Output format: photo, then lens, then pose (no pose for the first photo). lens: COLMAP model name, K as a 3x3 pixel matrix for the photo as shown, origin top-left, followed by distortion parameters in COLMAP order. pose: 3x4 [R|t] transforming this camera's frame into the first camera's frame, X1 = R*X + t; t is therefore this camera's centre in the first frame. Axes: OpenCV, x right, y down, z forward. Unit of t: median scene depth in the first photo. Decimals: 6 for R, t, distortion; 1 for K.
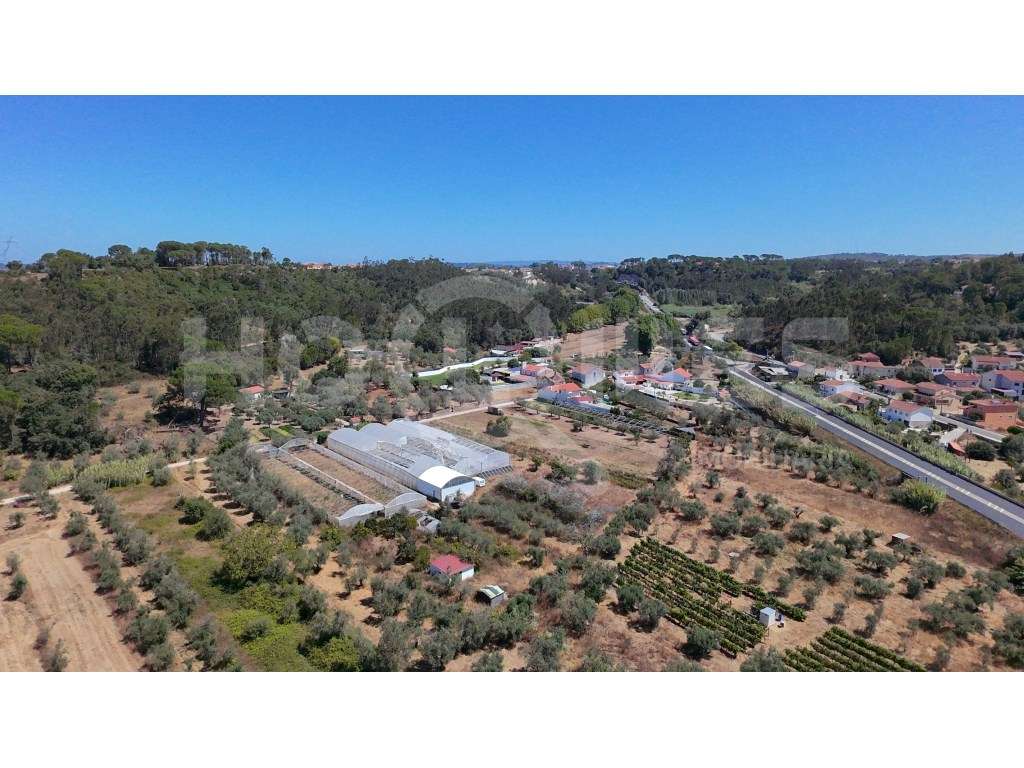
lens RADIAL K [[655.8, 0, 517.6], [0, 655.8, 382.1], [0, 0, 1]] dist [0.004704, 0.002008]
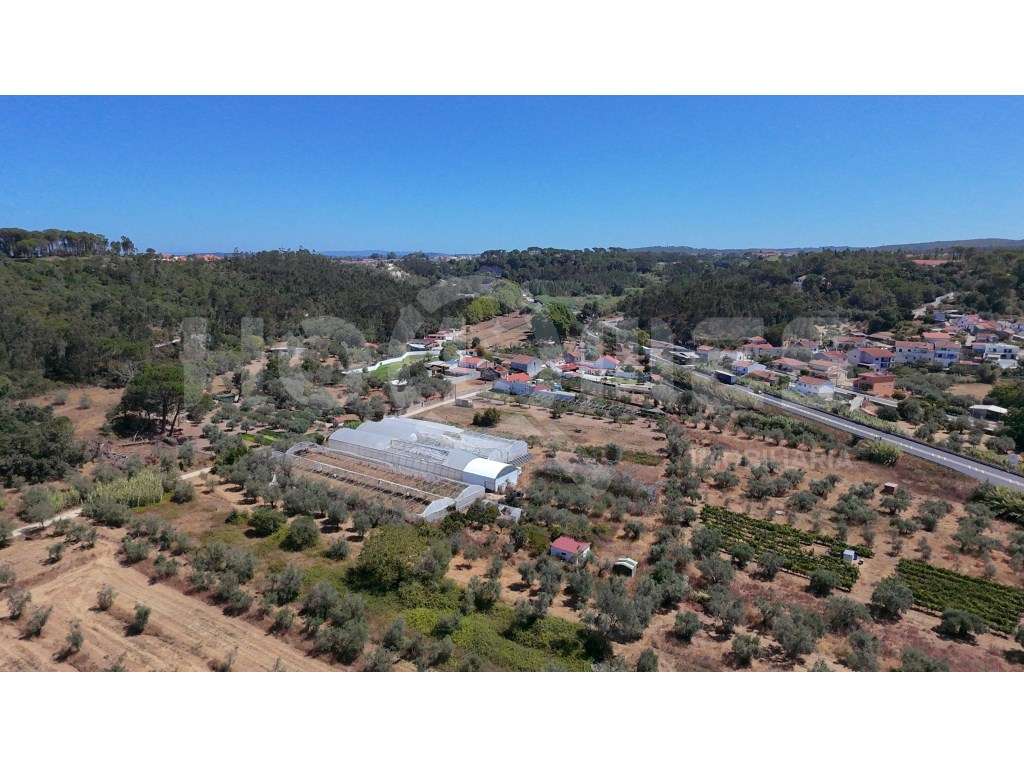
lens RADIAL K [[655.8, 0, 517.6], [0, 655.8, 382.1], [0, 0, 1]] dist [0.004704, 0.002008]
pose [[0.965876, -0.044648, 0.255126, -0.232485], [0.041125, 0.998971, 0.019128, -0.005559], [-0.255717, -0.007983, 0.966719, -0.003292]]
